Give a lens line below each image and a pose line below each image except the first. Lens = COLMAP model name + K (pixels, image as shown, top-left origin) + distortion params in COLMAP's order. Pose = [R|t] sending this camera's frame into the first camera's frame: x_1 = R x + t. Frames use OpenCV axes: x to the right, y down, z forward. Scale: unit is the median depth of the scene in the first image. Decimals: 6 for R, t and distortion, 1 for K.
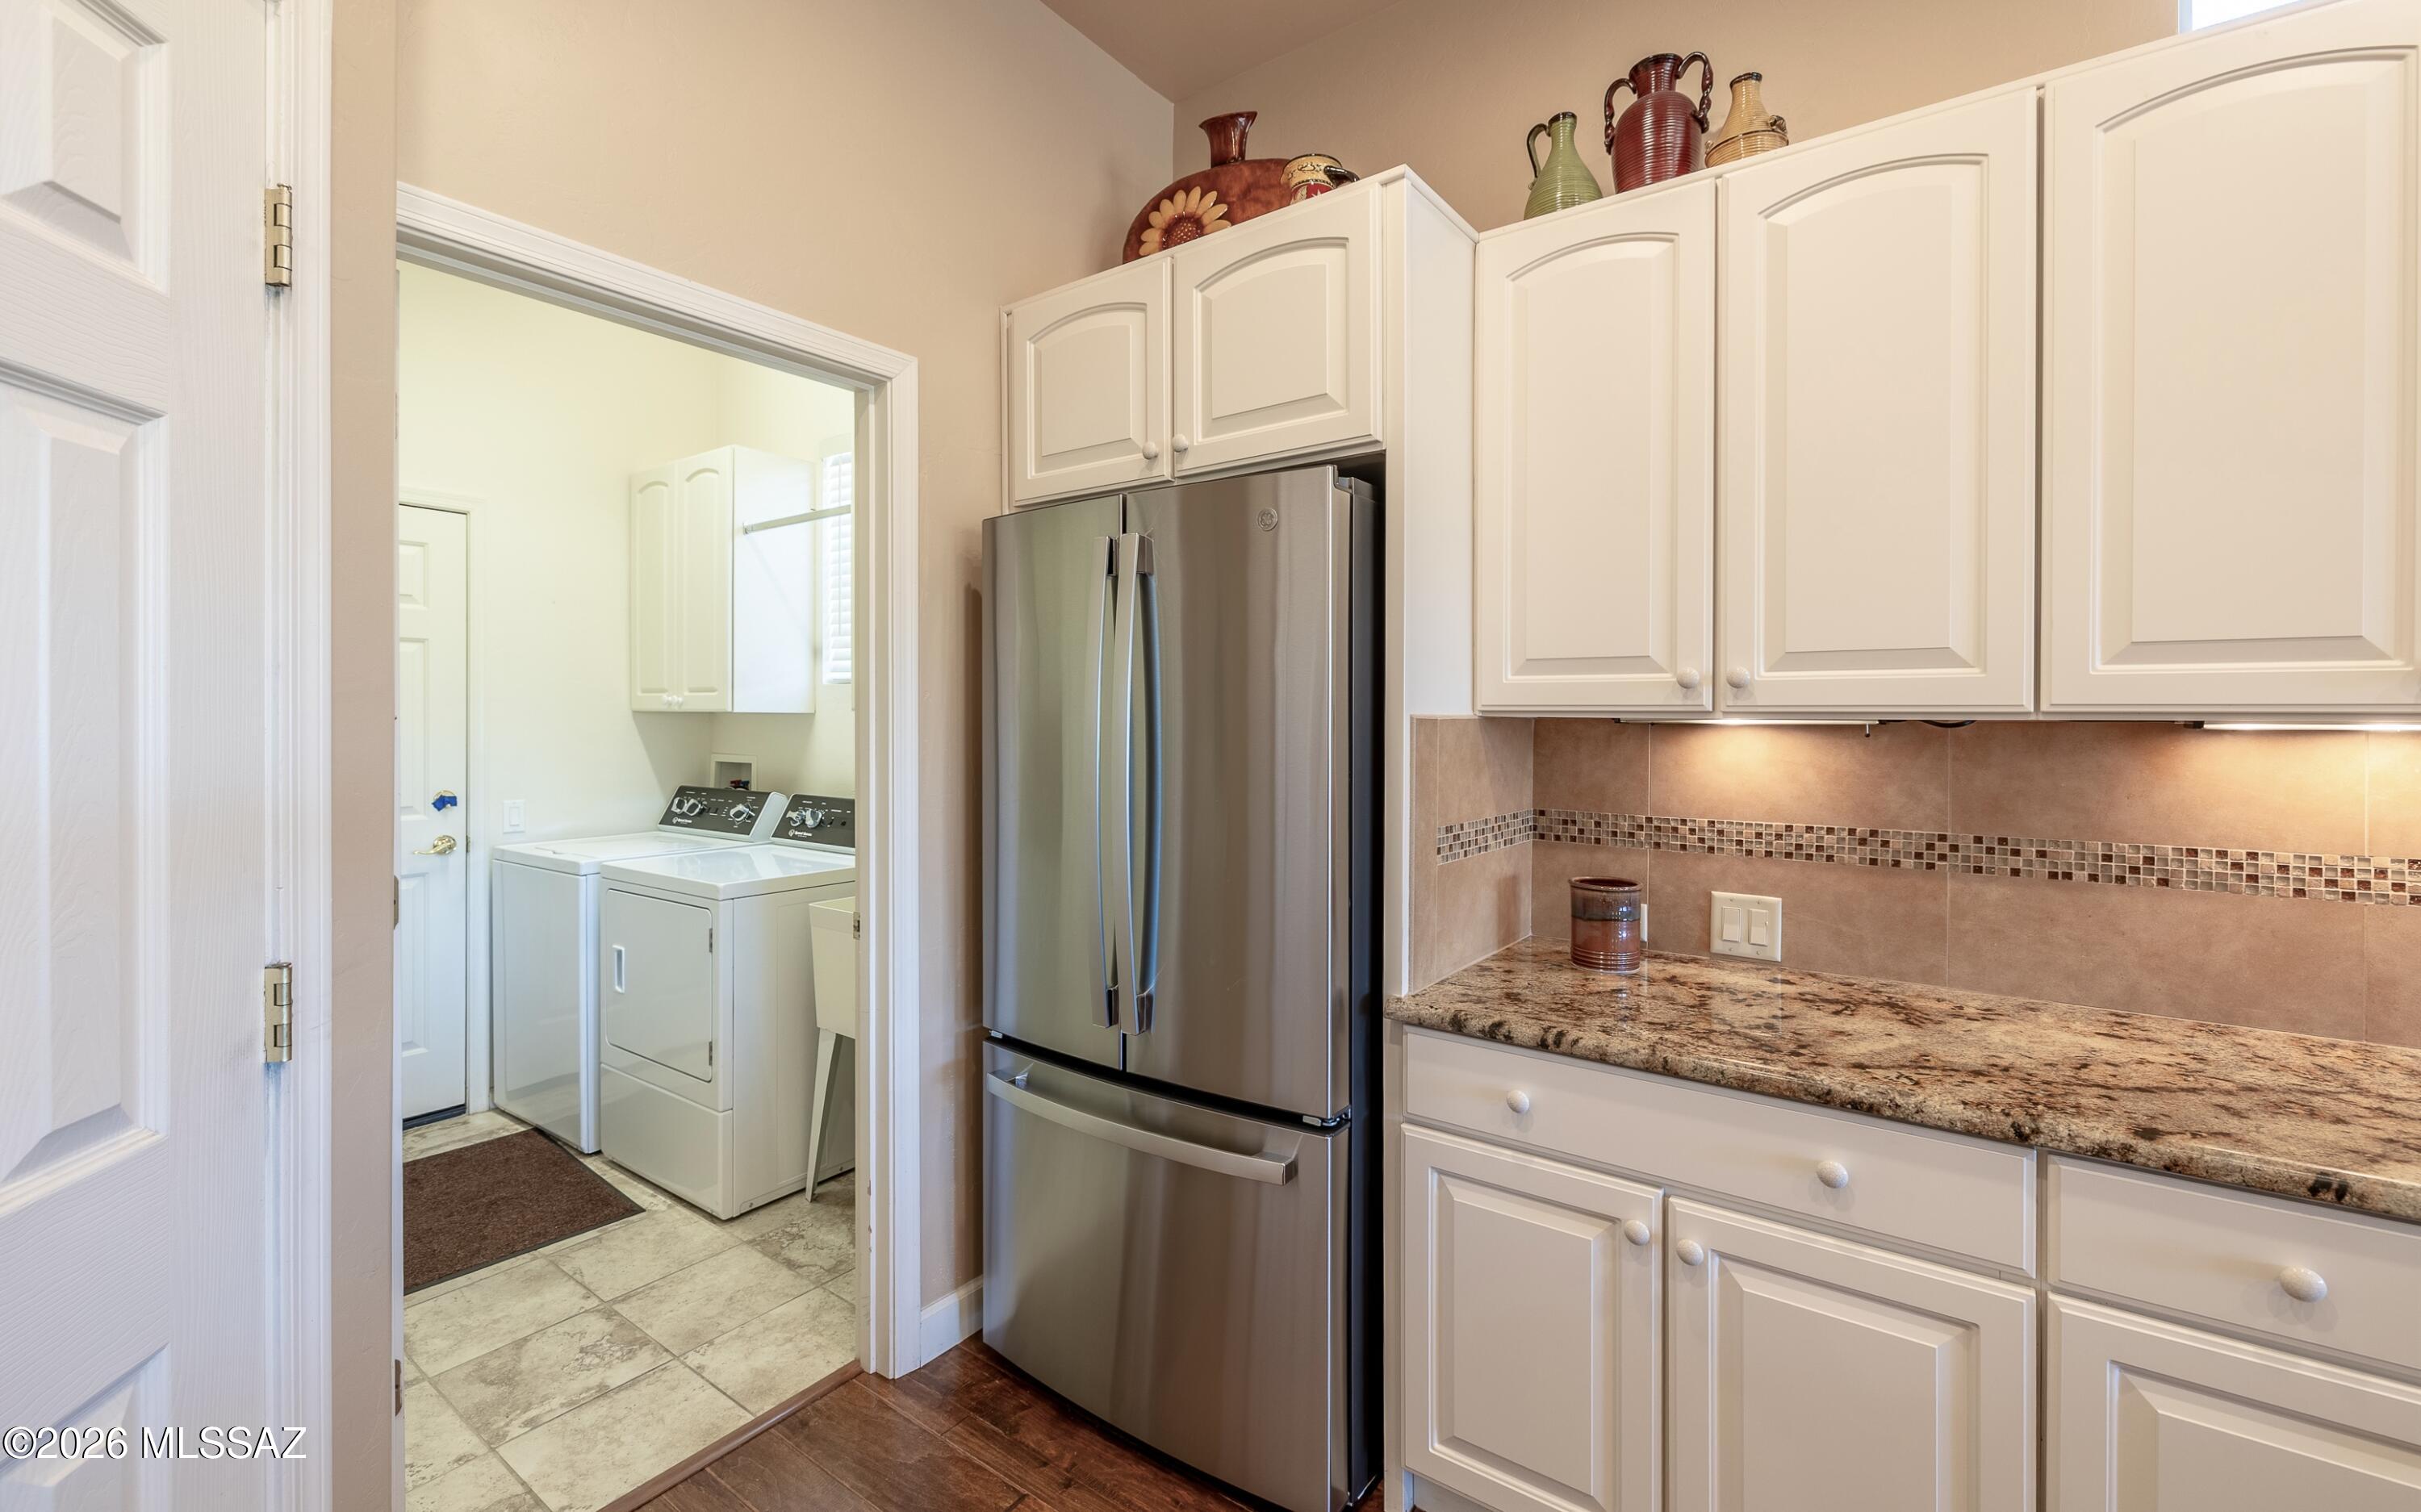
lens RADIAL K [[1026.2, 0, 1280.5], [0, 1026.2, 710.7], [0, 0, 1]] dist [-0.002542, -0.000298]
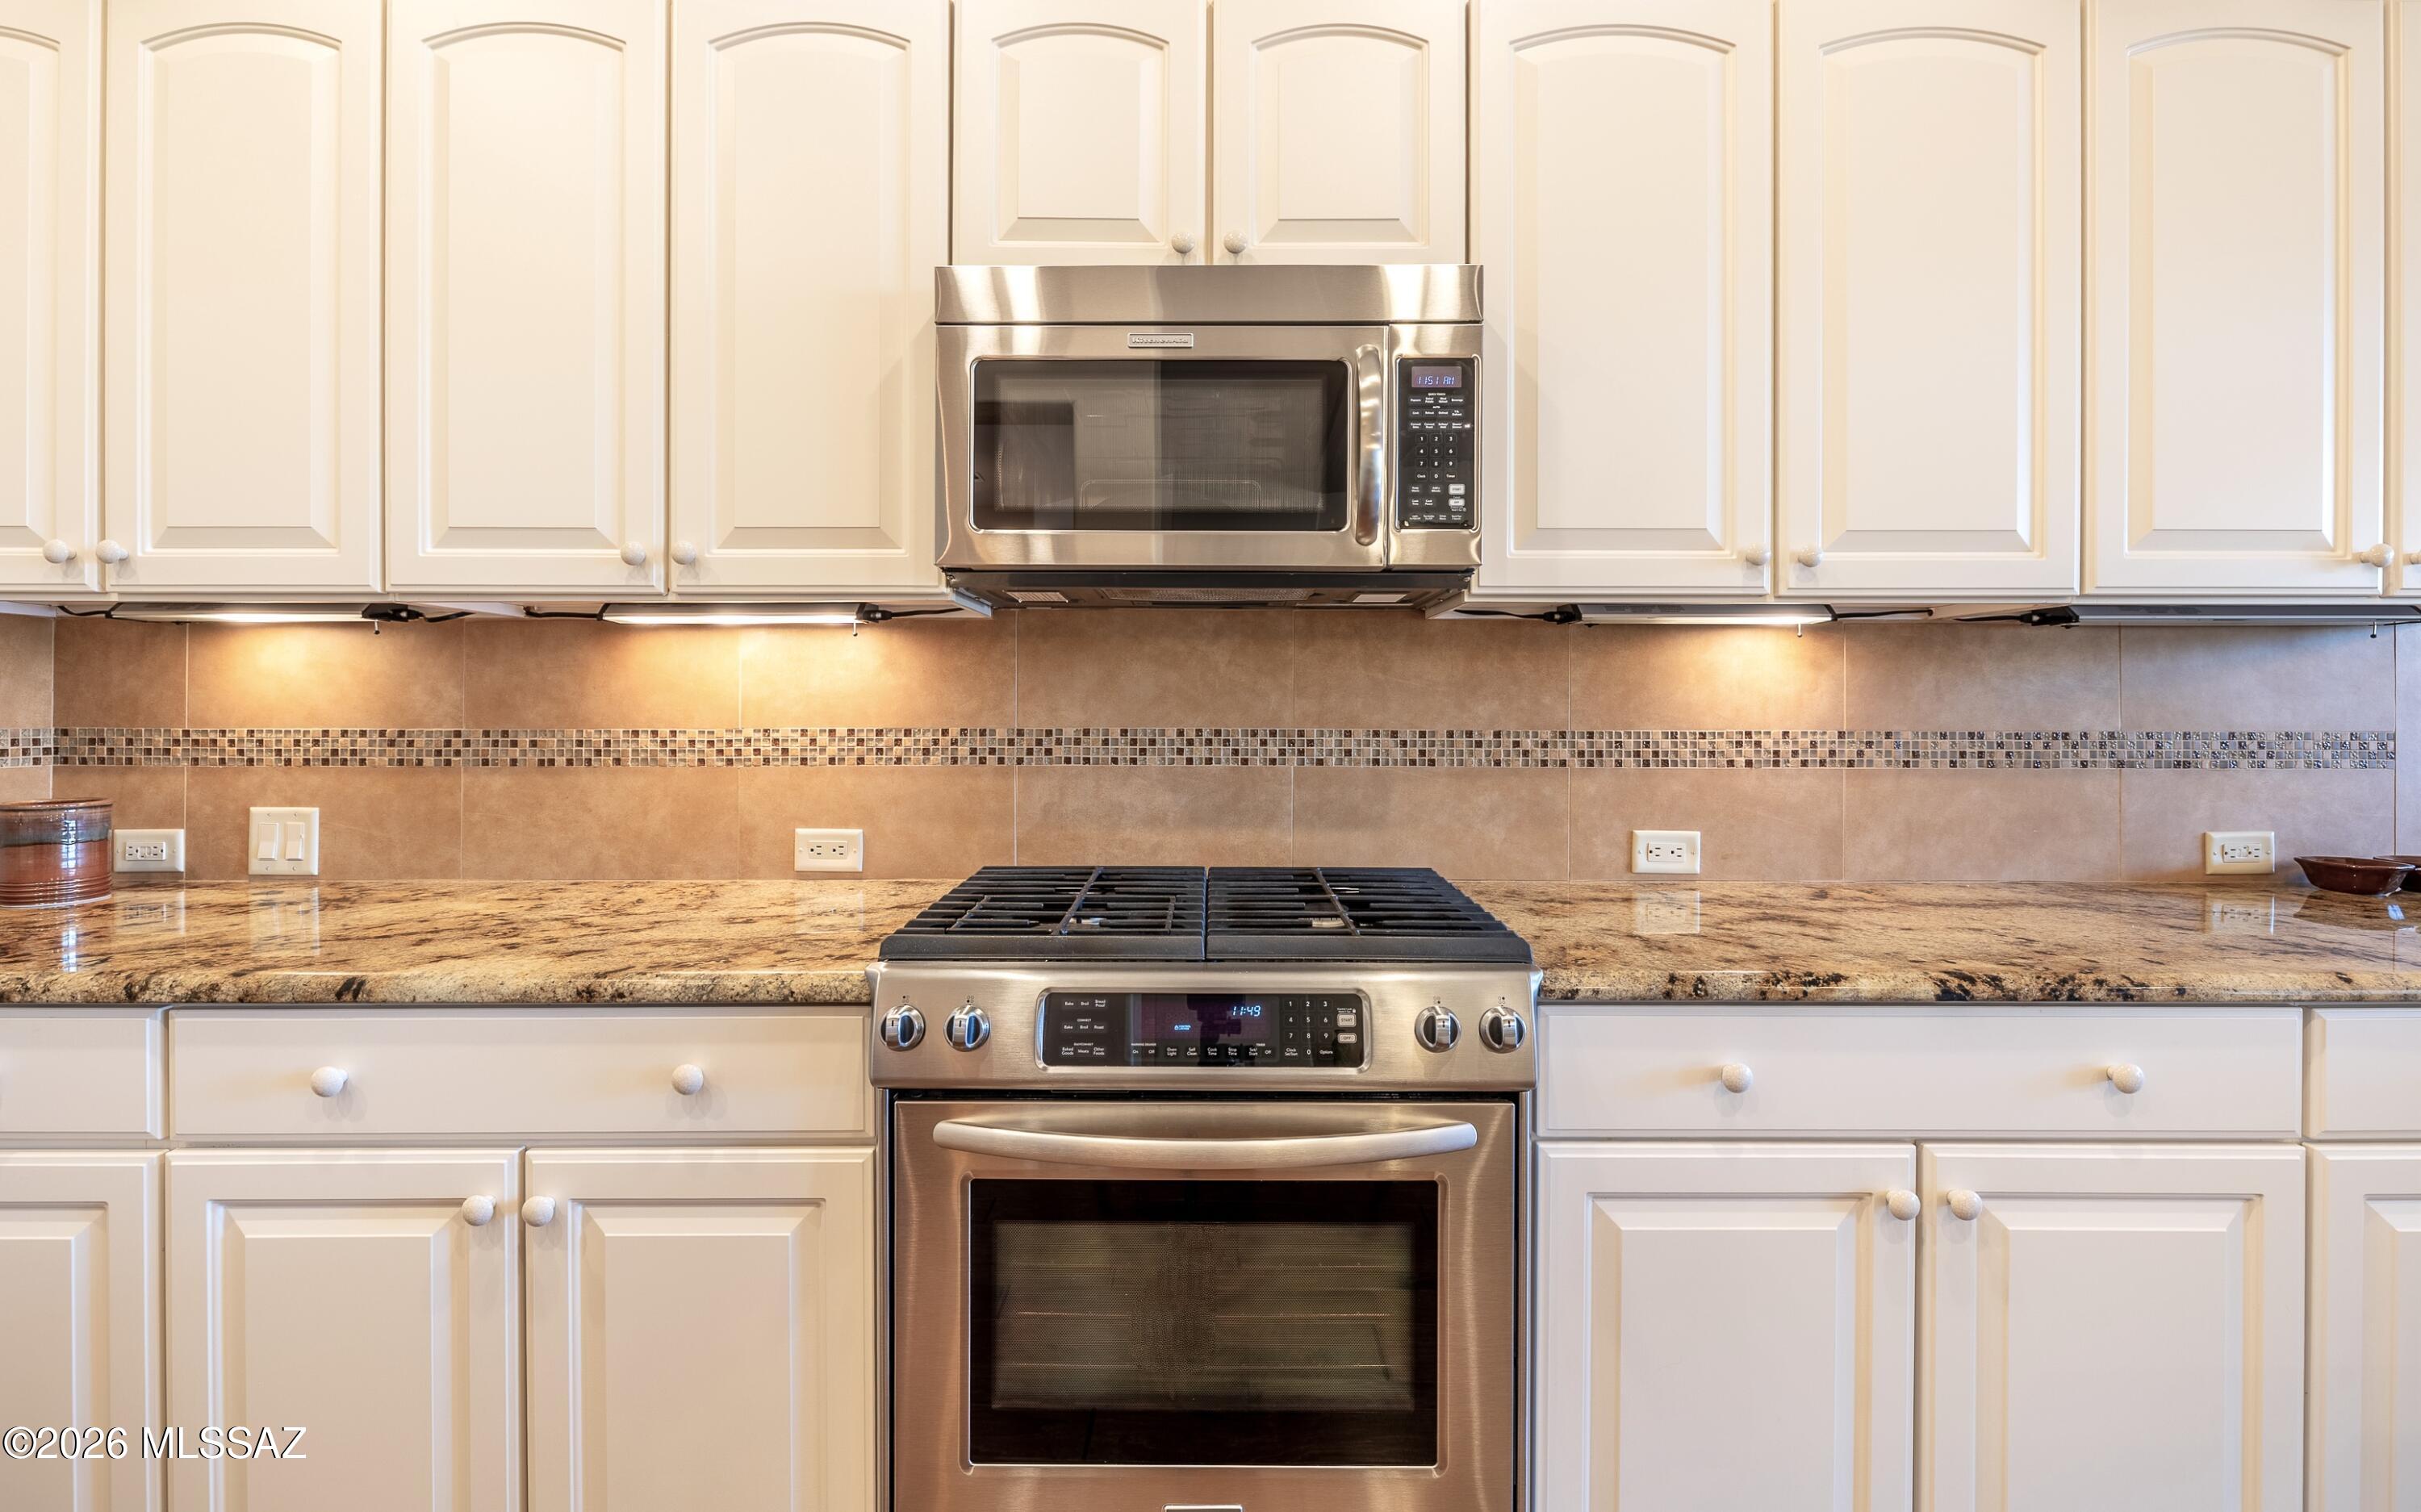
lens RADIAL K [[1026.2, 0, 1150.0], [0, 1026.2, 680.3], [0, 0, 1]] dist [-0.002542, -0.000298]
pose [[0.808664, 0.008581, 0.588208, 0.605789], [-0.004962, 0.999958, -0.007767, 0.075554], [-0.588249, 0.003362, 0.808673, -0.236300]]
